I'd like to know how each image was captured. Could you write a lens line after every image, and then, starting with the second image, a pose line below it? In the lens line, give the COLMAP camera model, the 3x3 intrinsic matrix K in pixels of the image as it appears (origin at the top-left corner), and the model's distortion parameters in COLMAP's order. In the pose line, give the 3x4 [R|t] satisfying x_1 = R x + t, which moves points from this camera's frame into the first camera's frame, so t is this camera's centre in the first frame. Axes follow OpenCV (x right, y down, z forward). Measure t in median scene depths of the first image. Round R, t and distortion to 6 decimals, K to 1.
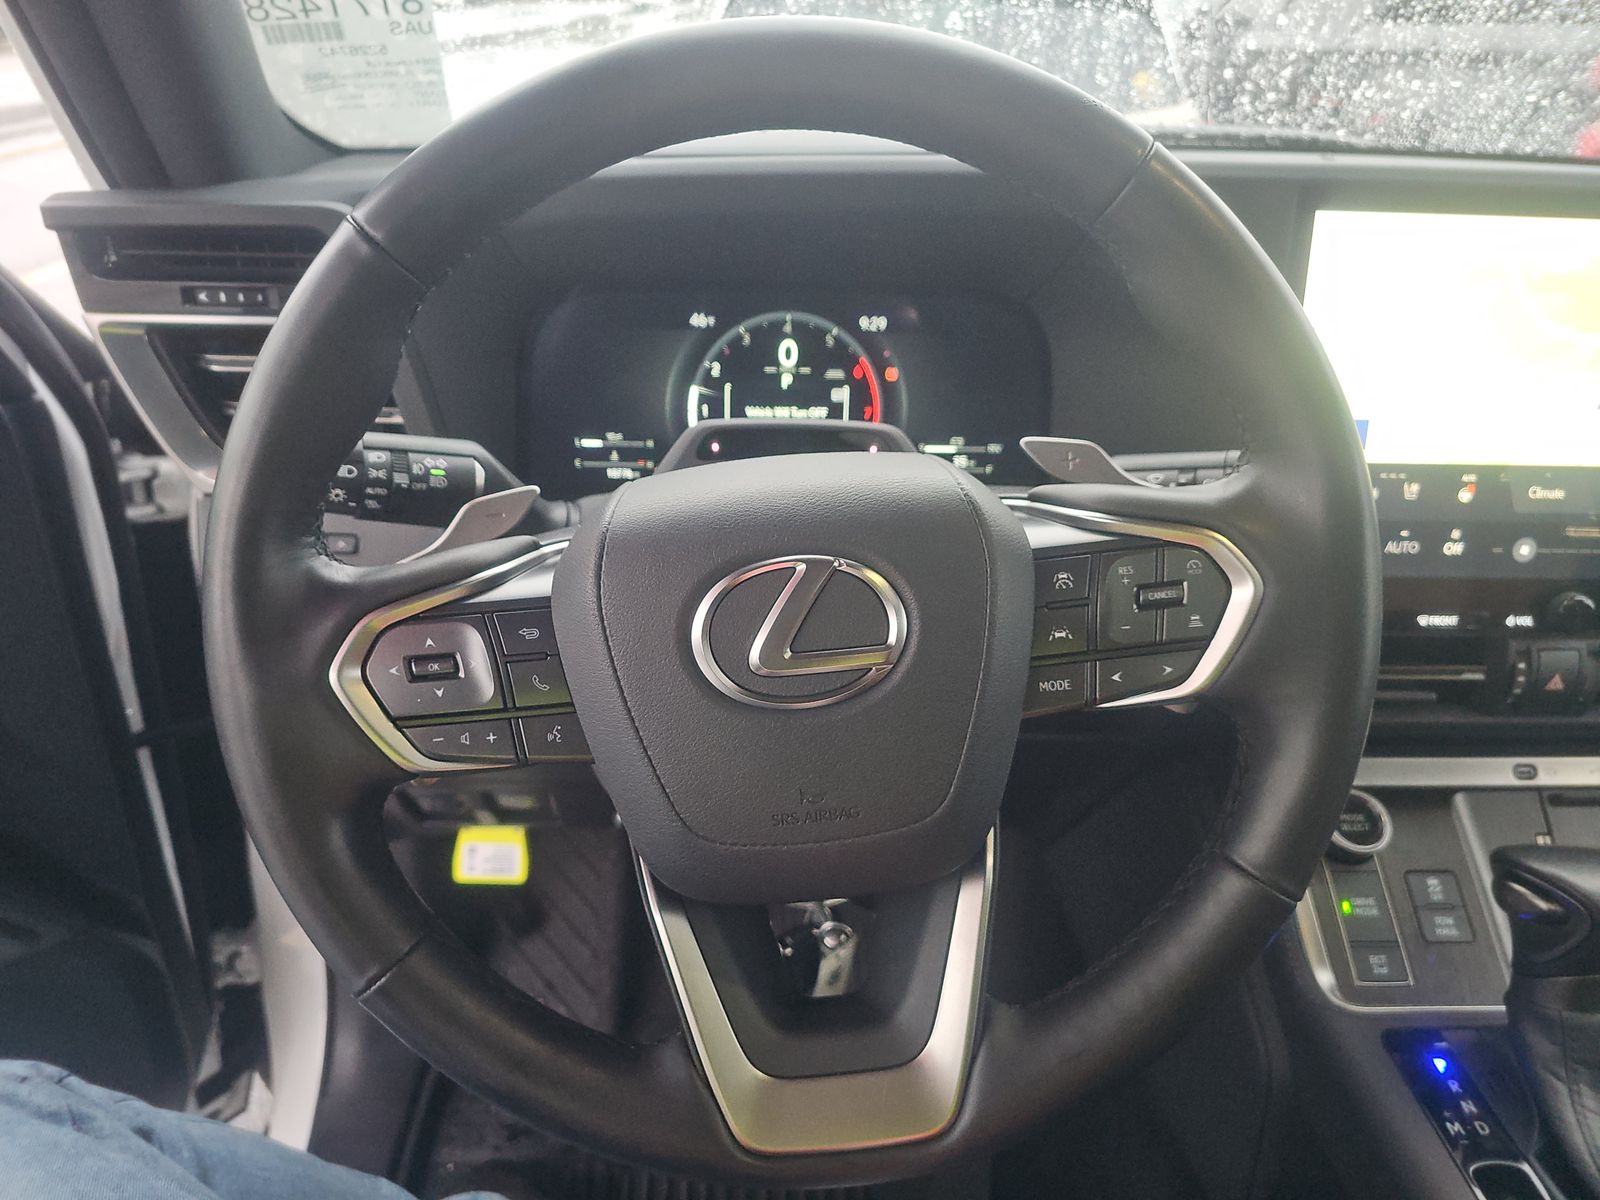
lens RADIAL K [[1076.0, 0, 795.9], [0, 1076.0, 599.2], [0, 0, 1]] dist [0.001559, -0.009299]
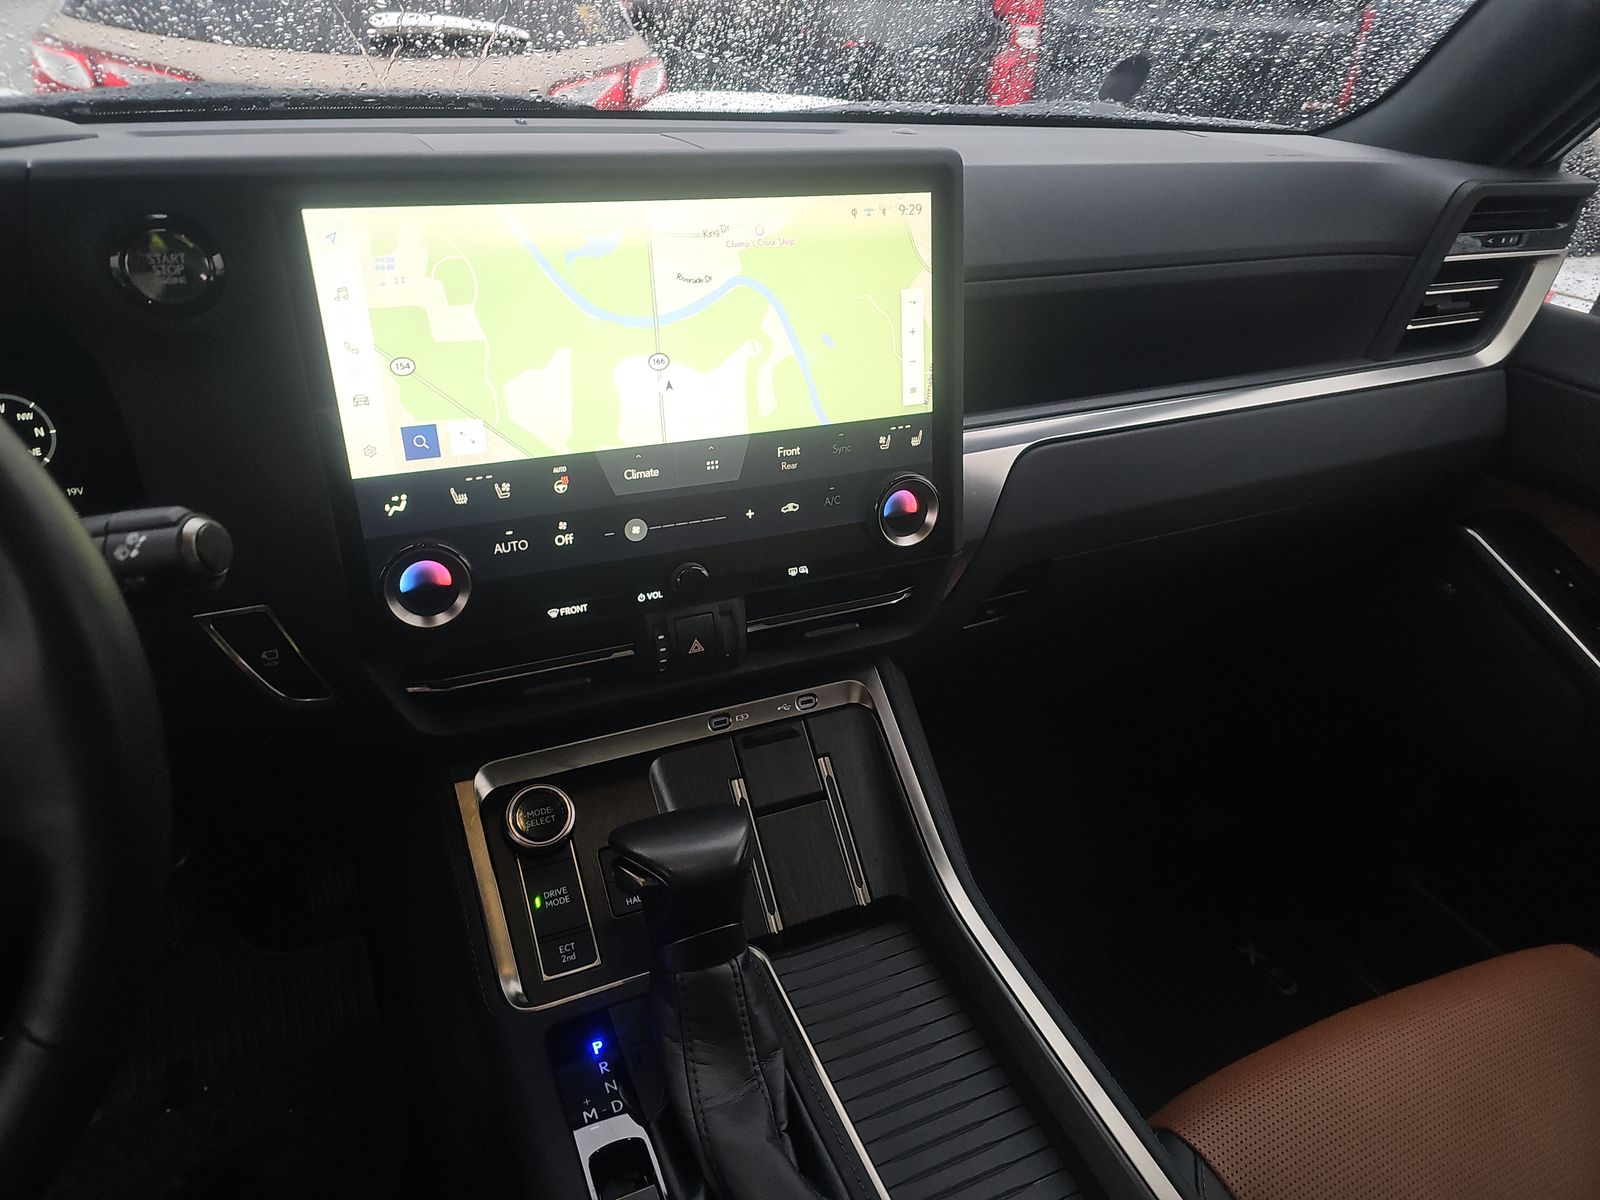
lens RADIAL K [[1076.0, 0, 796.2], [0, 1076.0, 597.8], [0, 0, 1]] dist [0.001559, -0.009299]
pose [[0.917511, -0.172720, 0.358249, 0.409928], [0.147946, 0.984357, 0.095677, -0.053657], [-0.369170, -0.034783, 0.928711, -0.014460]]
